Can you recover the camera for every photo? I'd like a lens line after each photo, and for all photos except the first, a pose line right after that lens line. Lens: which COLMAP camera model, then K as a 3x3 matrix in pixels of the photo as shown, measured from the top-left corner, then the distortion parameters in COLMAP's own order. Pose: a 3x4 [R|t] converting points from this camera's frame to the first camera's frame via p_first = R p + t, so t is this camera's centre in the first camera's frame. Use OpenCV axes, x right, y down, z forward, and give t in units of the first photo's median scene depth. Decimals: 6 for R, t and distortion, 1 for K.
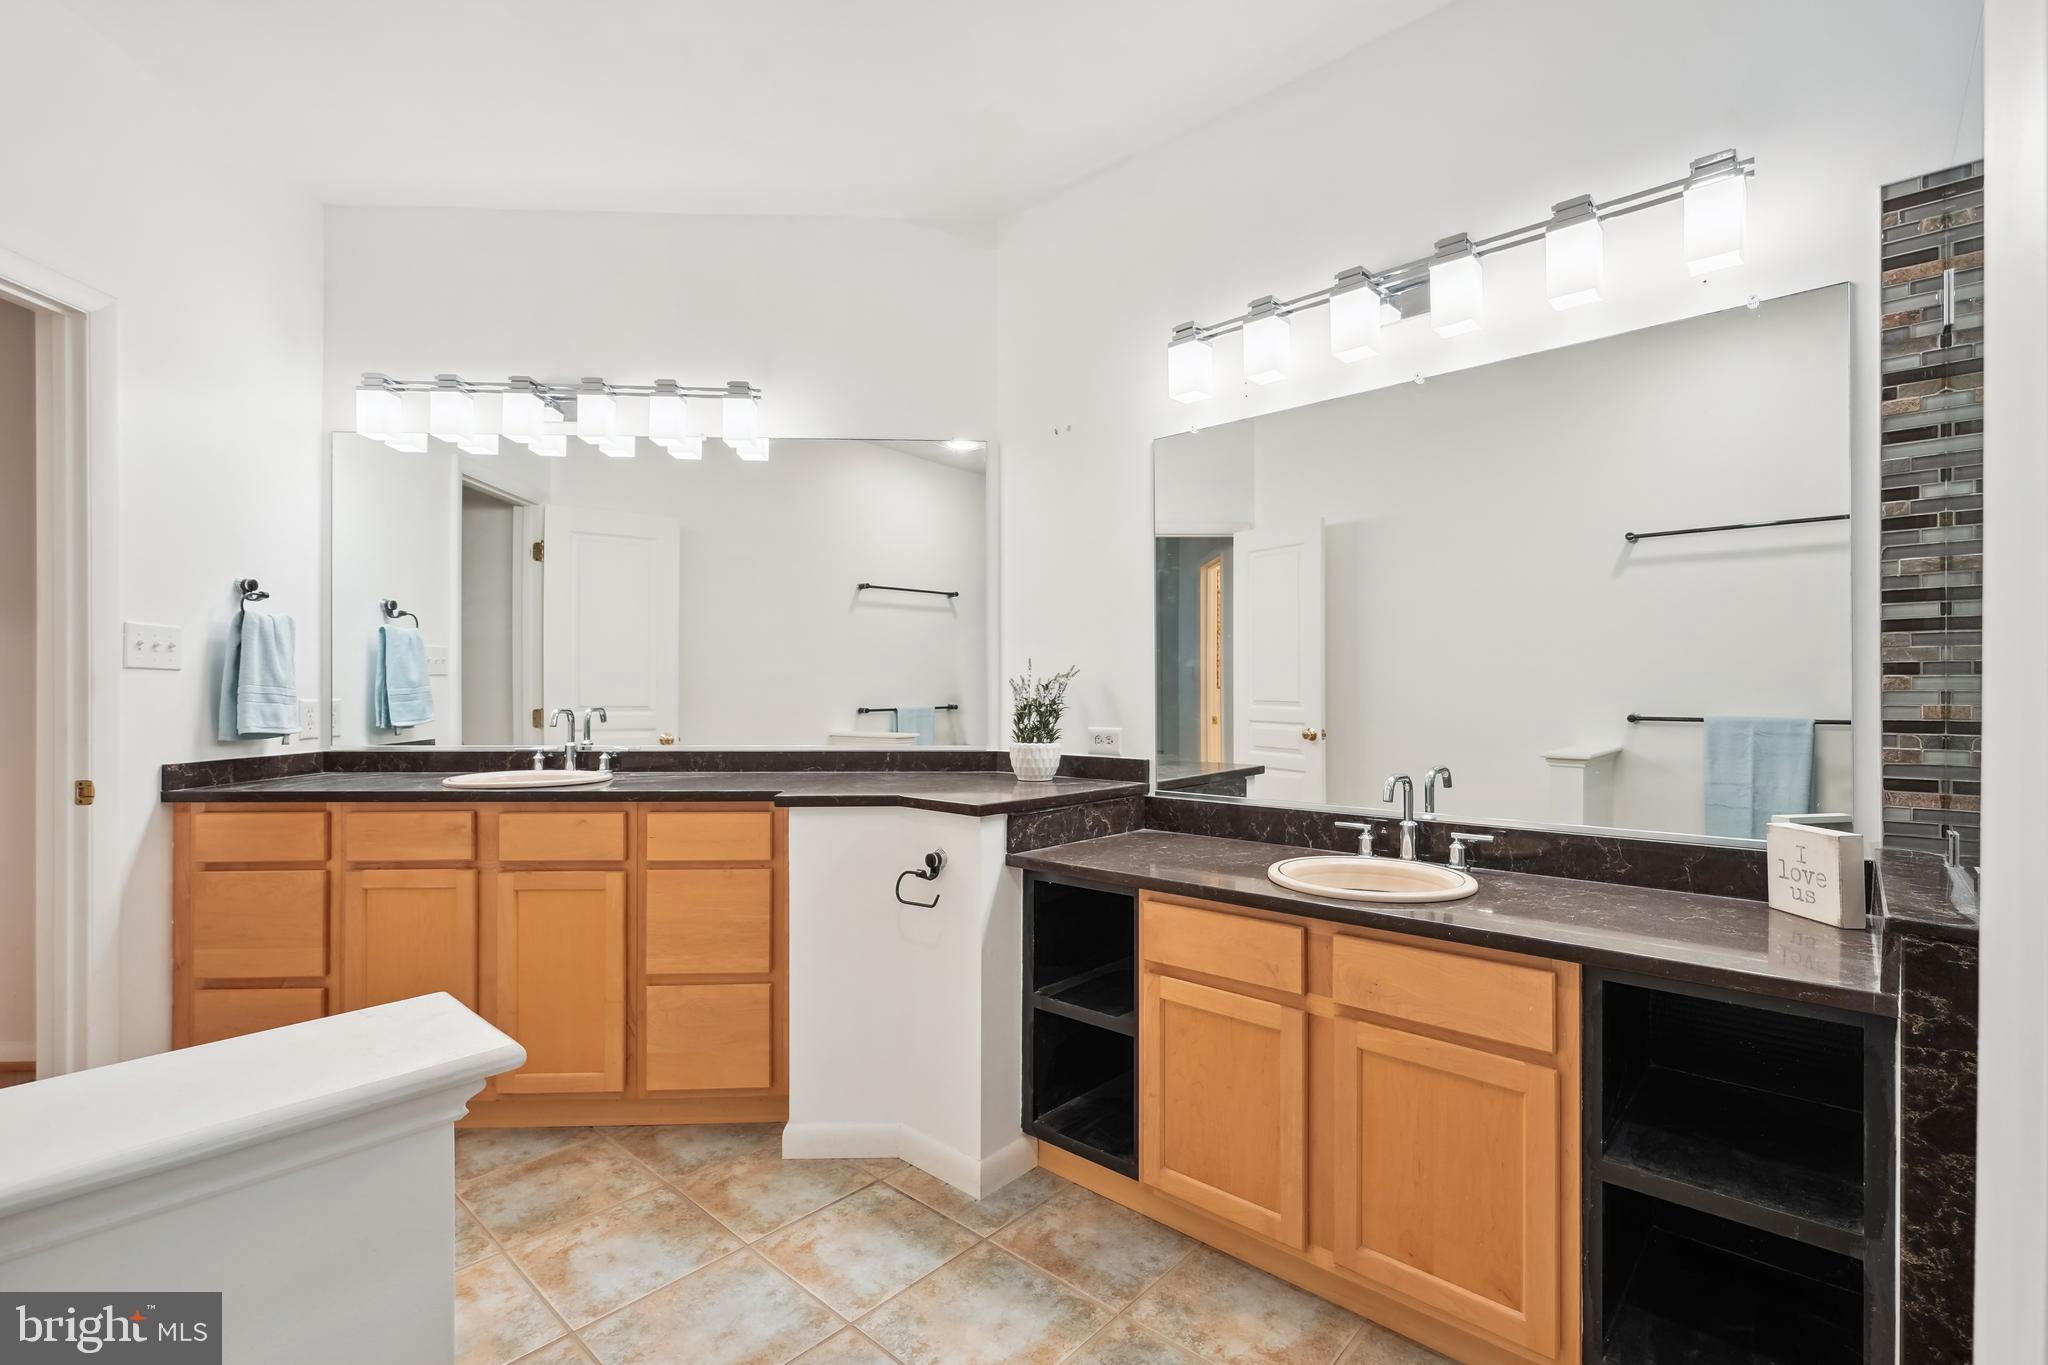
lens RADIAL K [[908.0, 0, 1029.3], [0, 908.0, 689.6], [0, 0, 1]] dist [0.003347, 0.000390]
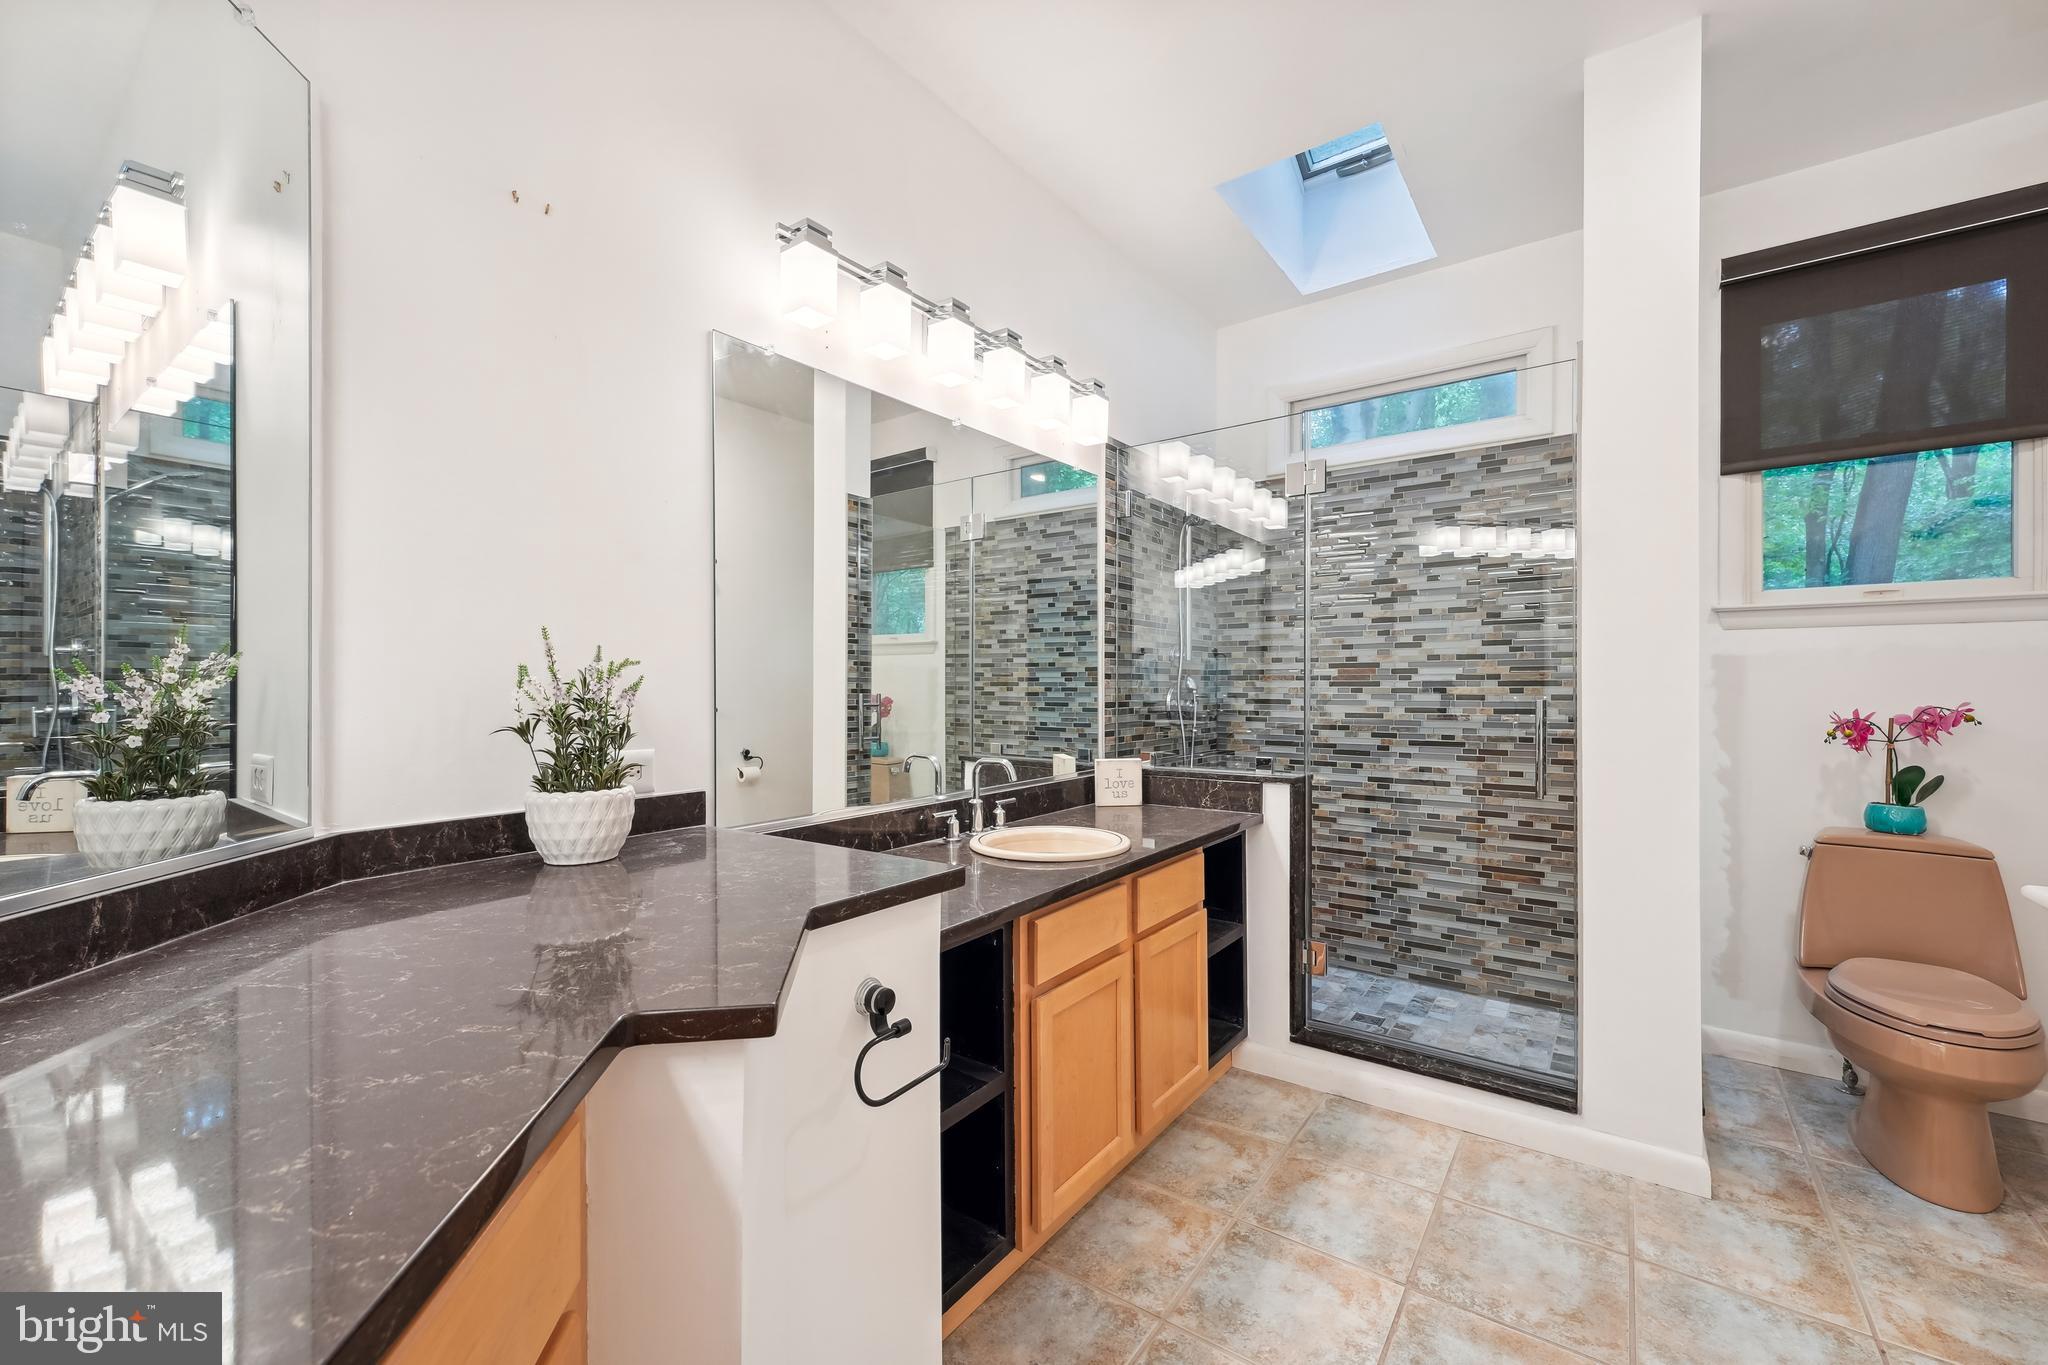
lens RADIAL K [[834.4, 0, 1028.2], [0, 834.4, 683.8], [0, 0, 1]] dist [0.002927, -0.000669]
pose [[-0.101847, 0.001518, 0.994799, -0.755820], [-0.002171, 0.999996, -0.001748, -0.002867], [-0.994798, -0.002337, -0.101843, 1.184902]]
